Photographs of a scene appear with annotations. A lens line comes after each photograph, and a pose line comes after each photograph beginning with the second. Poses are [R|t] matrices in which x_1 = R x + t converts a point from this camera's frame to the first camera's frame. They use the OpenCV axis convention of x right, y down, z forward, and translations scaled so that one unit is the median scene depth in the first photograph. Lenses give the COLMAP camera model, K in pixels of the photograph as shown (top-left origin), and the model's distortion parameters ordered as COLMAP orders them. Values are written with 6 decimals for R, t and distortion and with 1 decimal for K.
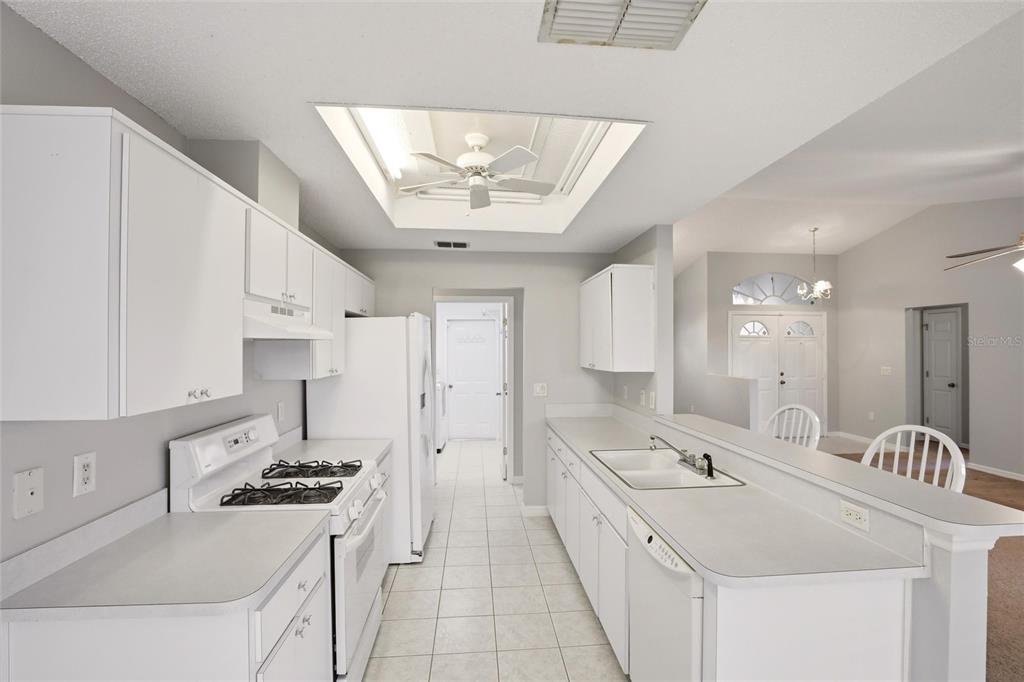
lens RADIAL K [[475.2, 0, 517.3], [0, 475.2, 337.9], [0, 0, 1]] dist [-0.052798, 0.018914]
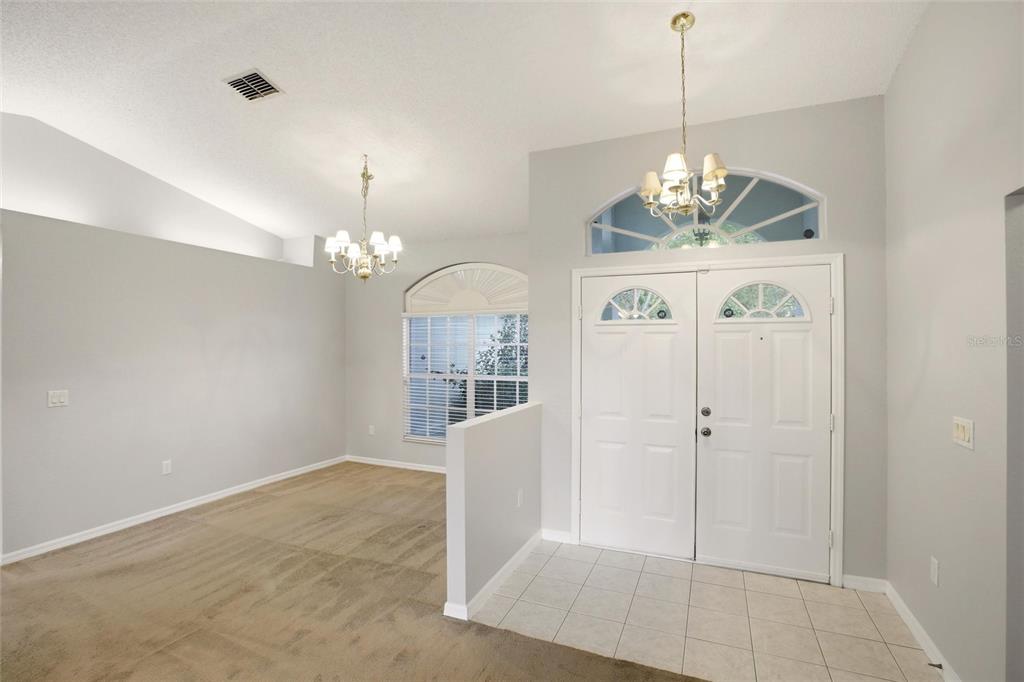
lens RADIAL K [[471.2, 0, 517.1], [0, 471.2, 344.2], [0, 0, 1]] dist [-0.045716, 0.017485]
pose [[0.877576, -0.002624, -0.479430, 0.685109], [0.009900, 0.999871, 0.012648, 0.010860], [0.479335, -0.015846, 0.877489, 0.613518]]
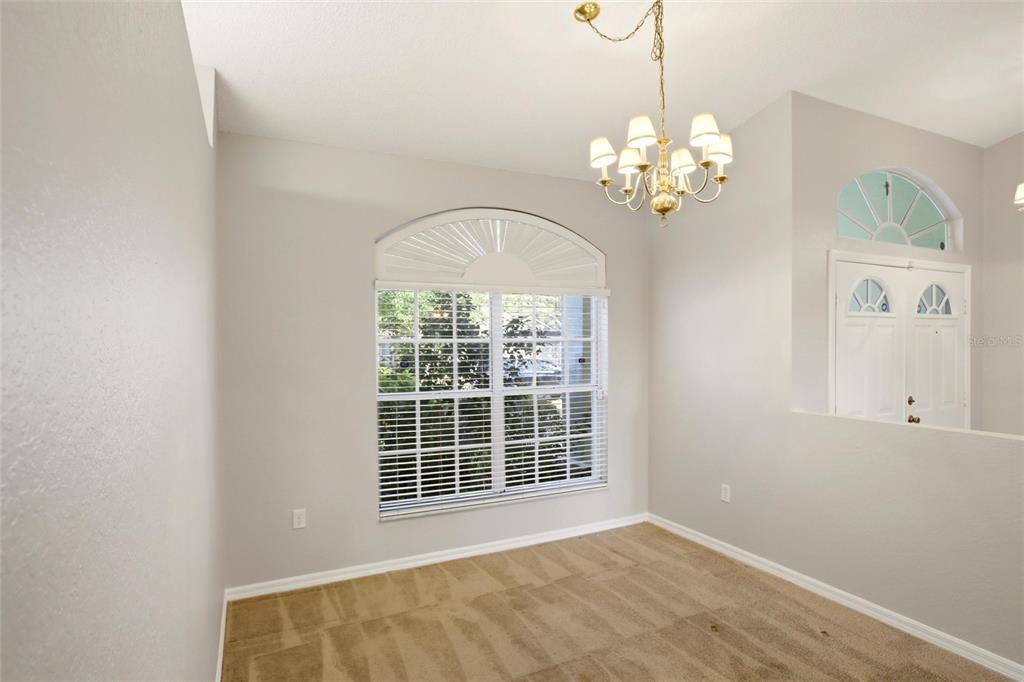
lens RADIAL K [[545.7, 0, 512.1], [0, 545.7, 351.5], [0, 0, 1]] dist [-0.023290, 0.000964]
pose [[0.935627, -0.014141, 0.352706, 0.032165], [0.004050, 0.999562, 0.029330, 0.015378], [-0.352966, -0.026014, 0.935275, 0.726573]]
